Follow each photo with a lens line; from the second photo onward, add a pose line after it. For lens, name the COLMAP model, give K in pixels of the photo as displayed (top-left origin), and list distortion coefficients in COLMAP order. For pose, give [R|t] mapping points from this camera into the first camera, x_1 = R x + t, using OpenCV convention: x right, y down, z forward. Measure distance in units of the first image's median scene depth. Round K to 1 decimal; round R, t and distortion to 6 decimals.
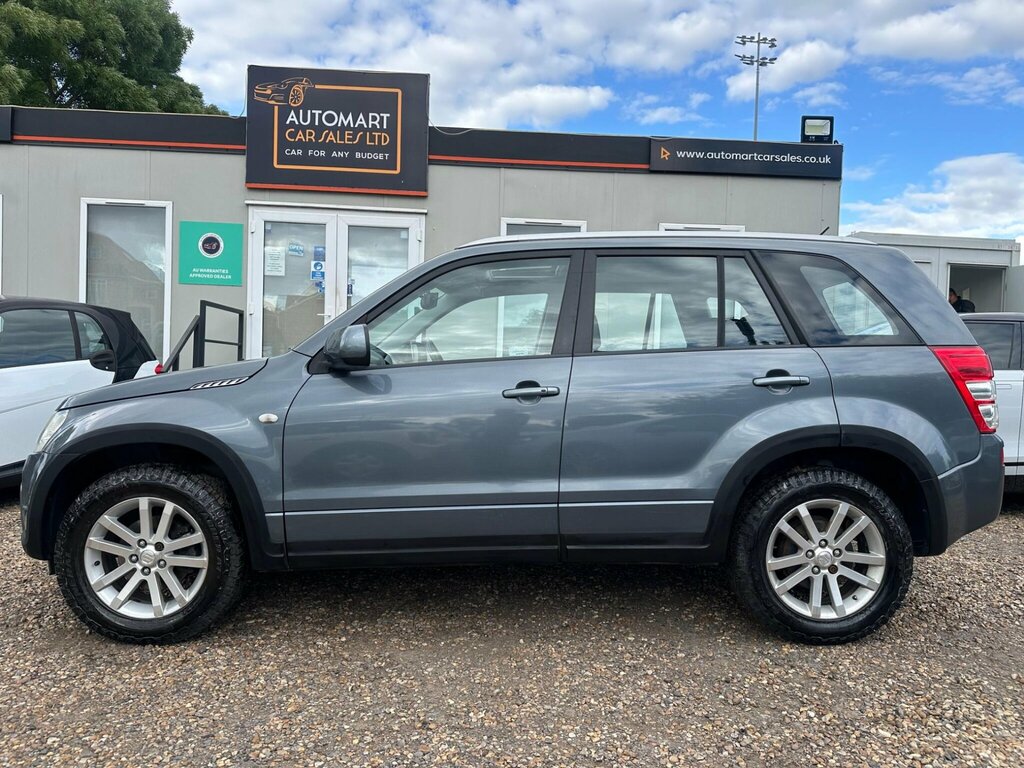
lens RADIAL K [[661.9, 0, 581.8], [0, 661.9, 372.1], [0, 0, 1]] dist [0.083070, -0.102662]
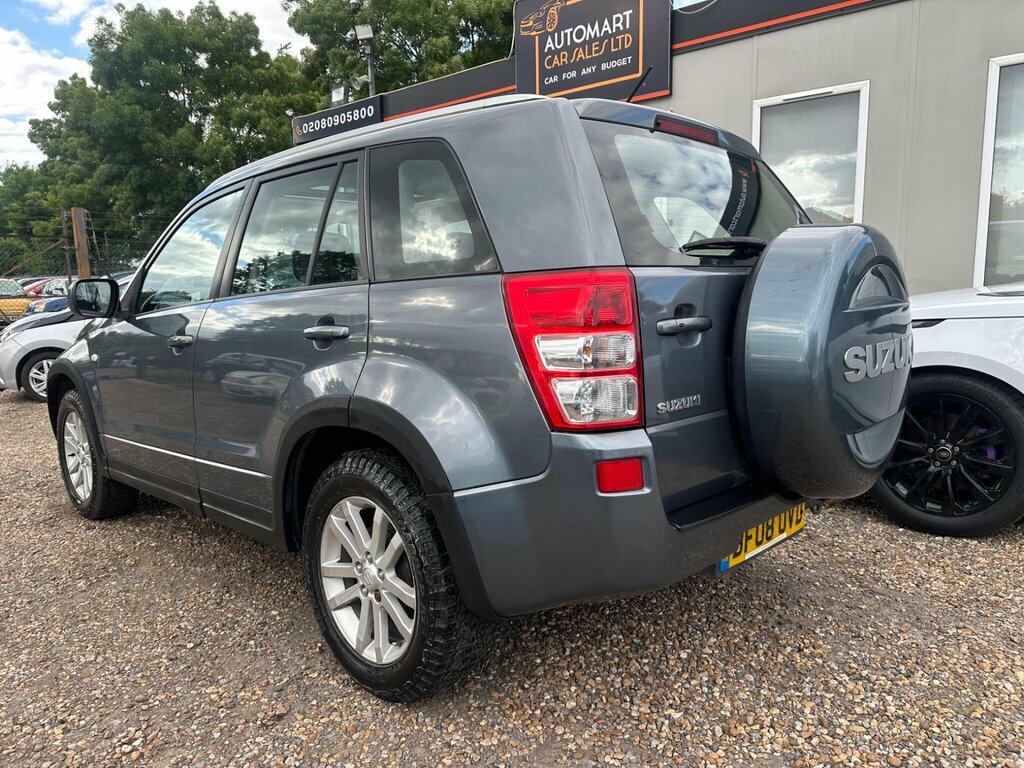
lens RADIAL K [[725.2, 0, 518.6], [0, 725.2, 368.4], [0, 0, 1]] dist [0.014051, -0.010993]
pose [[0.714376, 0.048646, -0.698069, 0.303053], [0.022899, 0.995421, 0.092801, -0.004820], [0.699388, -0.082279, 0.709991, 0.172108]]
